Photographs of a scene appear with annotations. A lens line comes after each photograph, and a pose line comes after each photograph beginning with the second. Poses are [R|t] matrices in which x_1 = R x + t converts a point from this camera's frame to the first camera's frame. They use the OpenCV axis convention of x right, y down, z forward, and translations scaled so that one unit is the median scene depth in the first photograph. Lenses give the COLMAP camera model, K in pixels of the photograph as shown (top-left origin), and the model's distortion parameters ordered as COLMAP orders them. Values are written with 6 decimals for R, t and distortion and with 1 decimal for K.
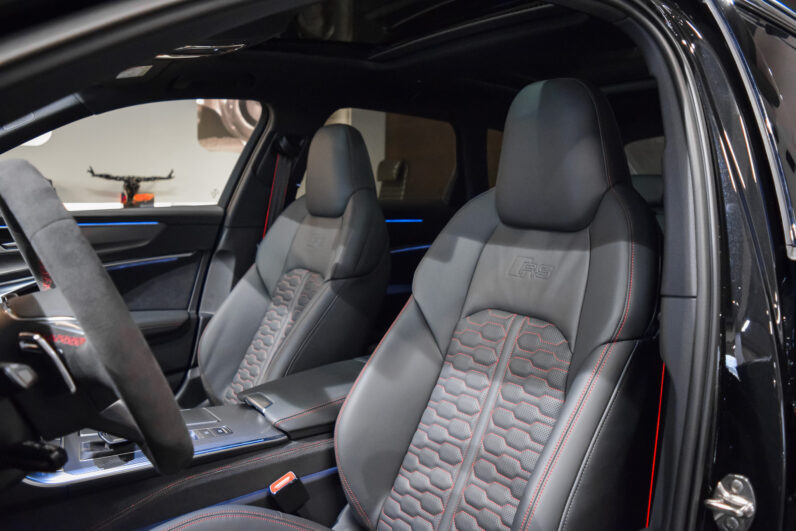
lens RADIAL K [[623.2, 0, 398.0], [0, 623.2, 265.5], [0, 0, 1]] dist [-0.088155, 0.012266]
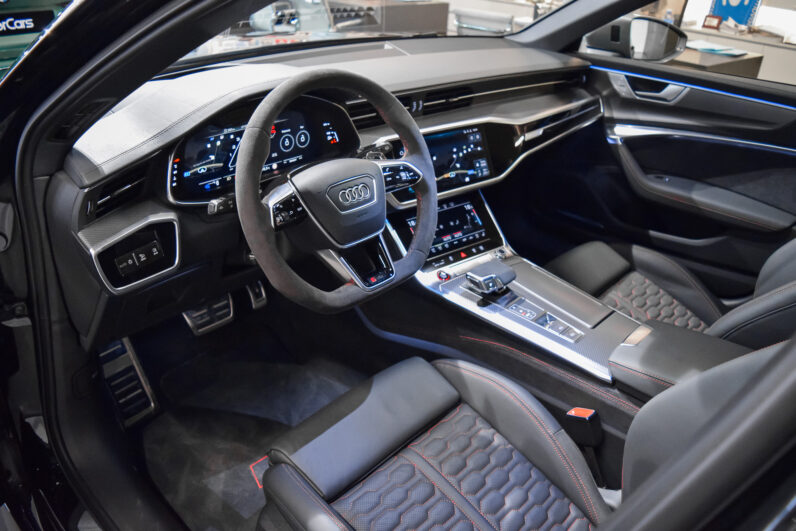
lens RADIAL K [[623.2, 0, 398.0], [0, 623.2, 265.5], [0, 0, 1]] dist [-0.088155, 0.012266]
pose [[0.182452, 0.471740, -0.862654, 0.386370], [-0.159853, 0.879940, 0.447384, -0.194435], [0.970133, 0.056271, 0.235956, 0.357088]]
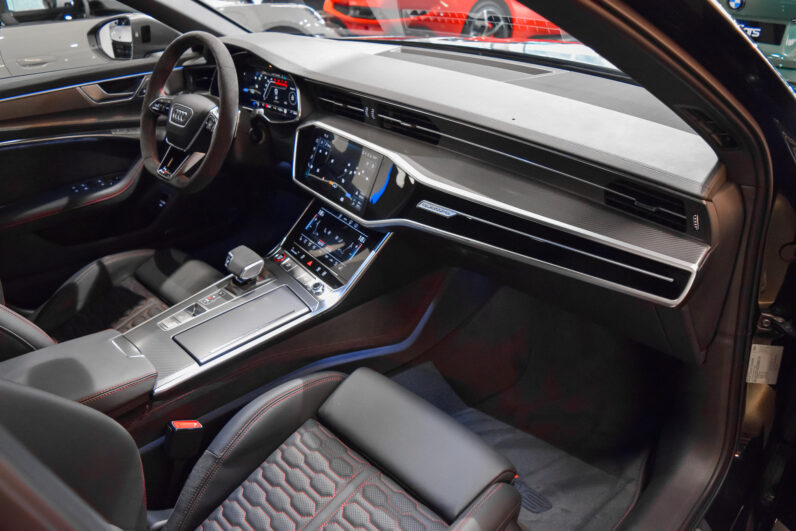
lens RADIAL K [[623.2, 0, 398.0], [0, 623.2, 265.5], [0, 0, 1]] dist [-0.088155, 0.012266]
pose [[-0.989160, 0.080114, -0.123059, -0.426489], [-0.005963, 0.815445, 0.578804, -0.325873], [0.146718, 0.573264, -0.806128, 1.420528]]
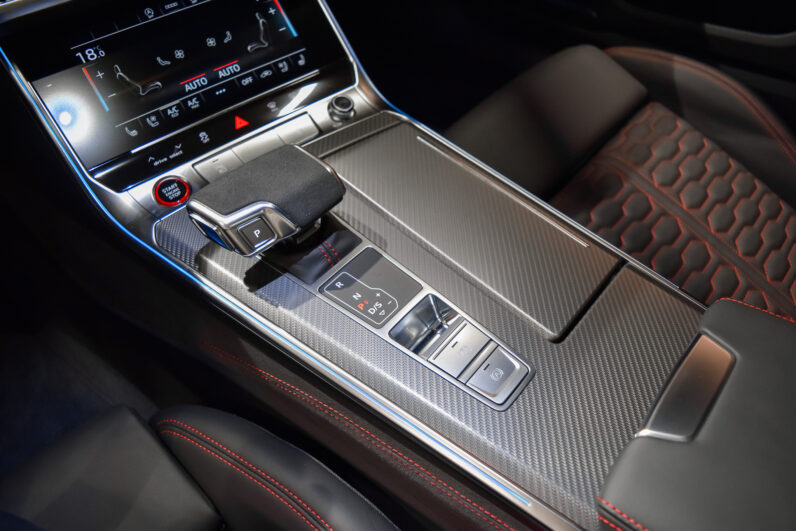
lens RADIAL K [[623.2, 0, 398.0], [0, 623.2, 265.5], [0, 0, 1]] dist [-0.088155, 0.012266]
pose [[0.238828, 0.703368, -0.669504, -0.079860], [-0.105640, 0.704183, 0.702116, -0.015071], [0.965299, -0.096958, 0.242483, 0.665622]]
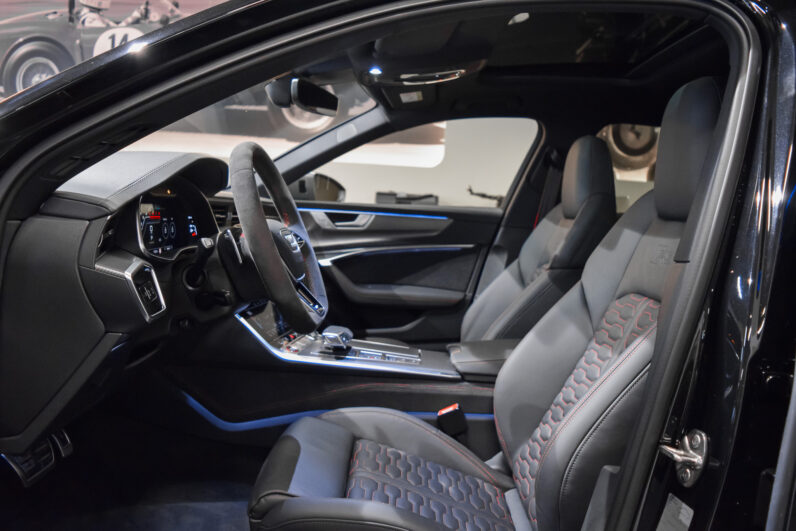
lens RADIAL K [[623.2, 0, 398.0], [0, 623.2, 265.5], [0, 0, 1]] dist [-0.088155, 0.012266]
pose [[0.801210, 0.088901, -0.591742, 0.352199], [-0.118971, 0.992826, -0.011927, 0.065573], [0.586436, 0.079956, 0.806039, -0.088284]]
